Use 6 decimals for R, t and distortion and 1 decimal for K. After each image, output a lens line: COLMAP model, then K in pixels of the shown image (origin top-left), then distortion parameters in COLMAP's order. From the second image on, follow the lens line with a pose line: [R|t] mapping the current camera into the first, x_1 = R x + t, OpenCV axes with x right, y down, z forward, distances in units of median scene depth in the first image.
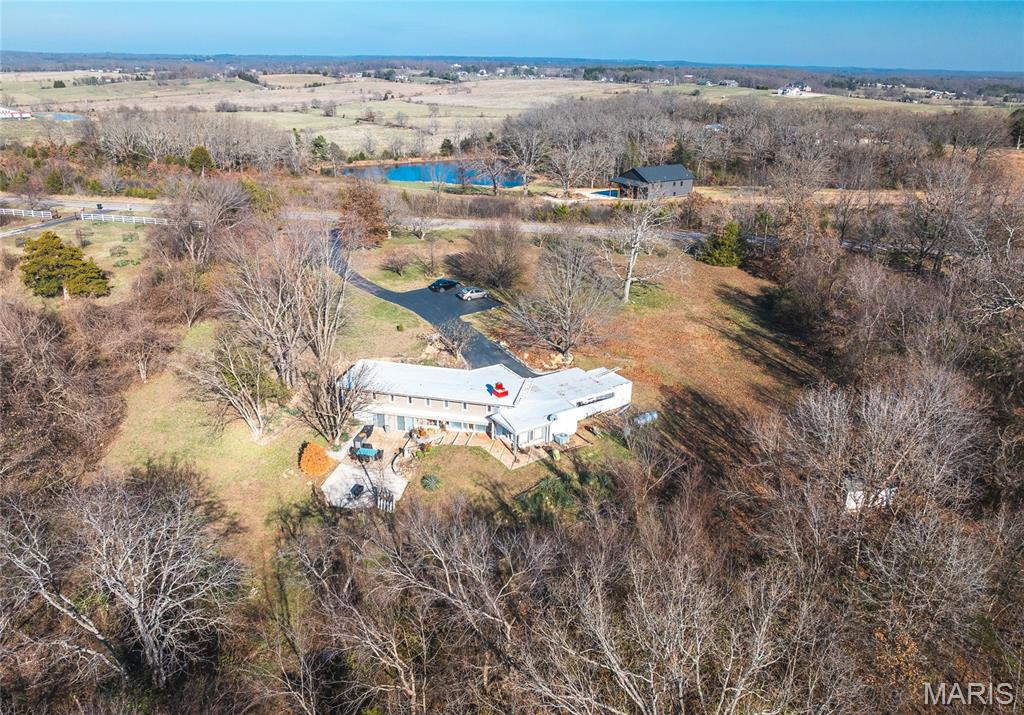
lens RADIAL K [[736.8, 0, 512.0], [0, 736.8, 357.5], [0, 0, 1]] dist [-0.049461, 0.005068]
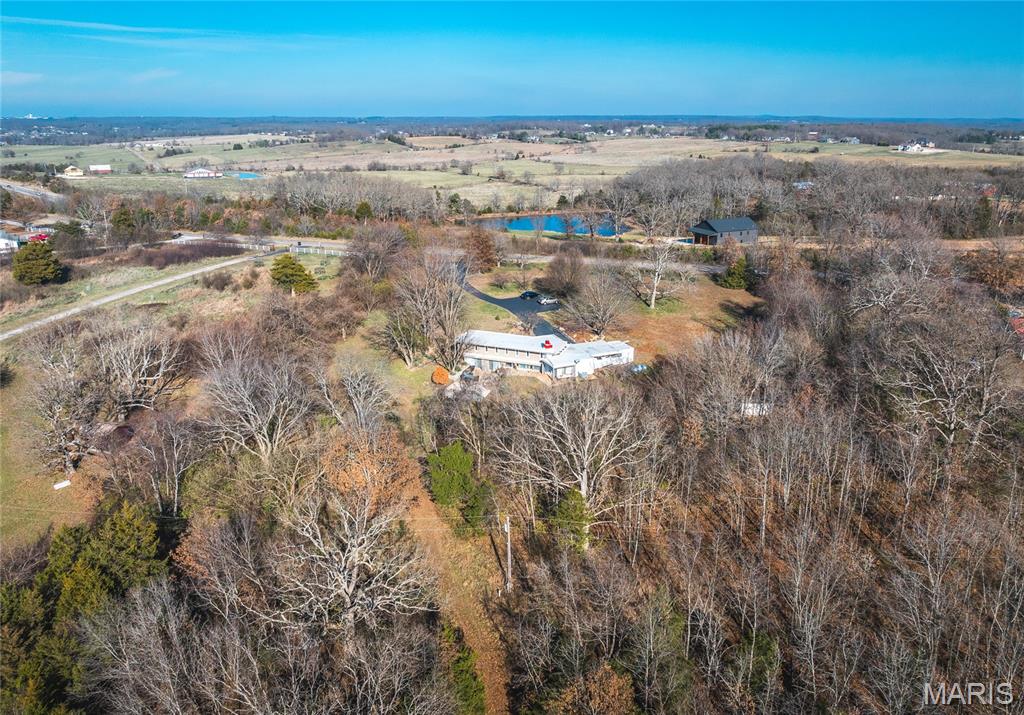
lens RADIAL K [[736.8, 0, 512.0], [0, 736.8, 357.5], [0, 0, 1]] dist [-0.049461, 0.005068]
pose [[0.984849, 0.033994, -0.170050, 0.050184], [-0.045813, 0.996763, -0.066067, 0.049433], [0.167254, 0.072856, 0.983218, -0.179477]]
